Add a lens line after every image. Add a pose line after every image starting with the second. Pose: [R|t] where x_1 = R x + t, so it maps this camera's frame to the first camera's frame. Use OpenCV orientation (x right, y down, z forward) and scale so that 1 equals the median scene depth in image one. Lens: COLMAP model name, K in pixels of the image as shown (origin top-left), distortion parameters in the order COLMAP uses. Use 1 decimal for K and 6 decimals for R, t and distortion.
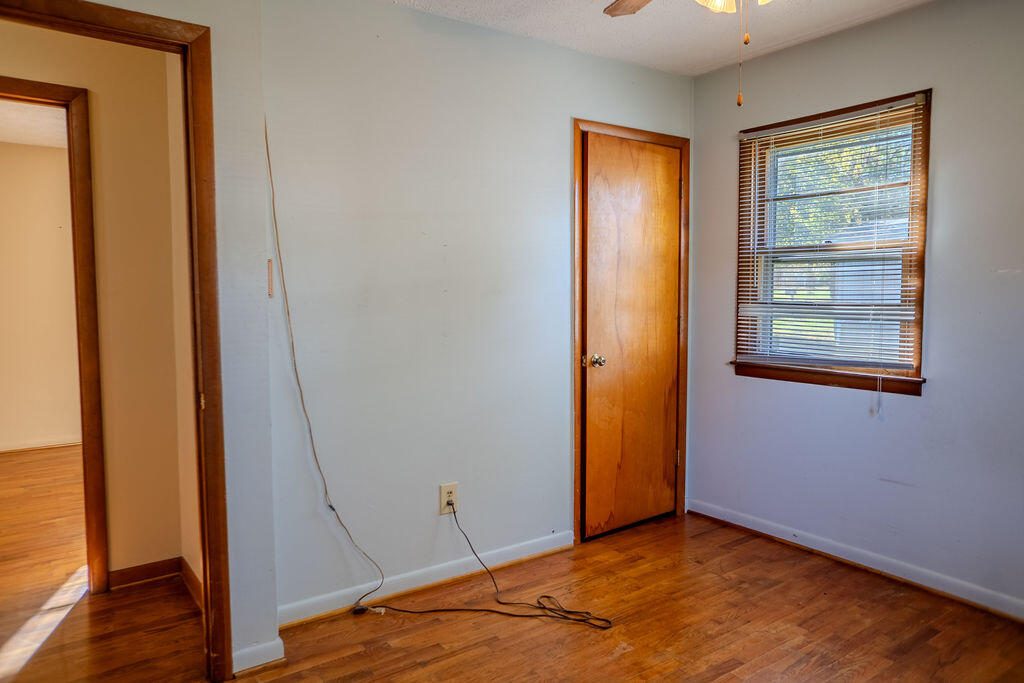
lens RADIAL K [[704.7, 0, 512.0], [0, 704.7, 341.5], [0, 0, 1]] dist [-0.073402, 0.065874]
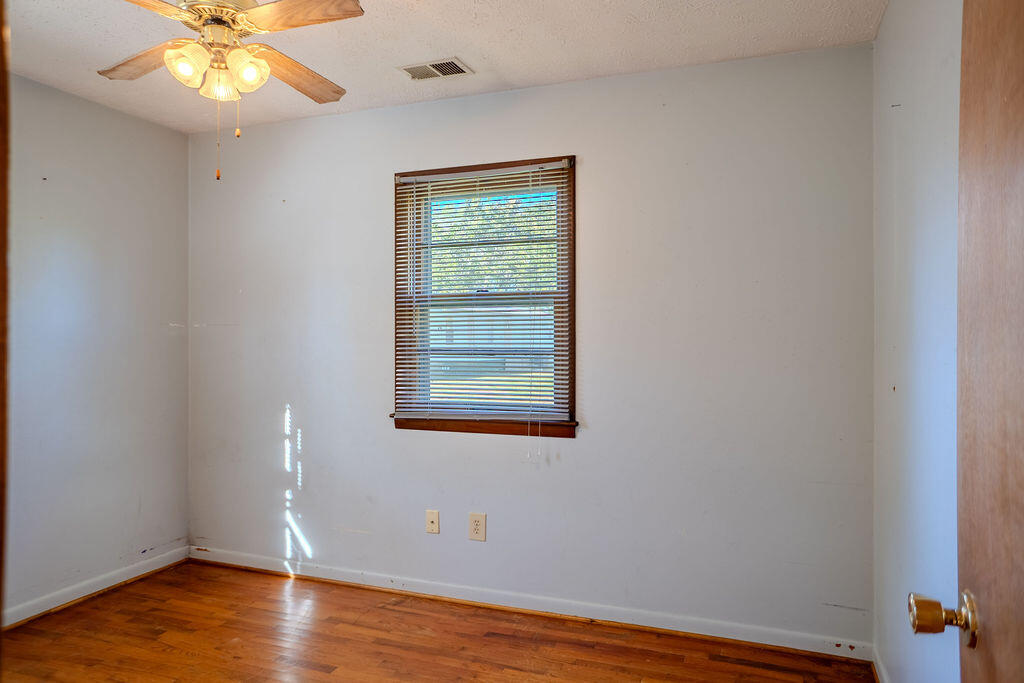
lens RADIAL K [[704.7, 0, 512.0], [0, 704.7, 341.5], [0, 0, 1]] dist [-0.073402, 0.065874]
pose [[0.824825, 0.001246, 0.565387, -0.085780], [0.038889, 0.997504, -0.058932, -0.008682], [-0.564050, 0.070596, 0.822717, 0.134057]]
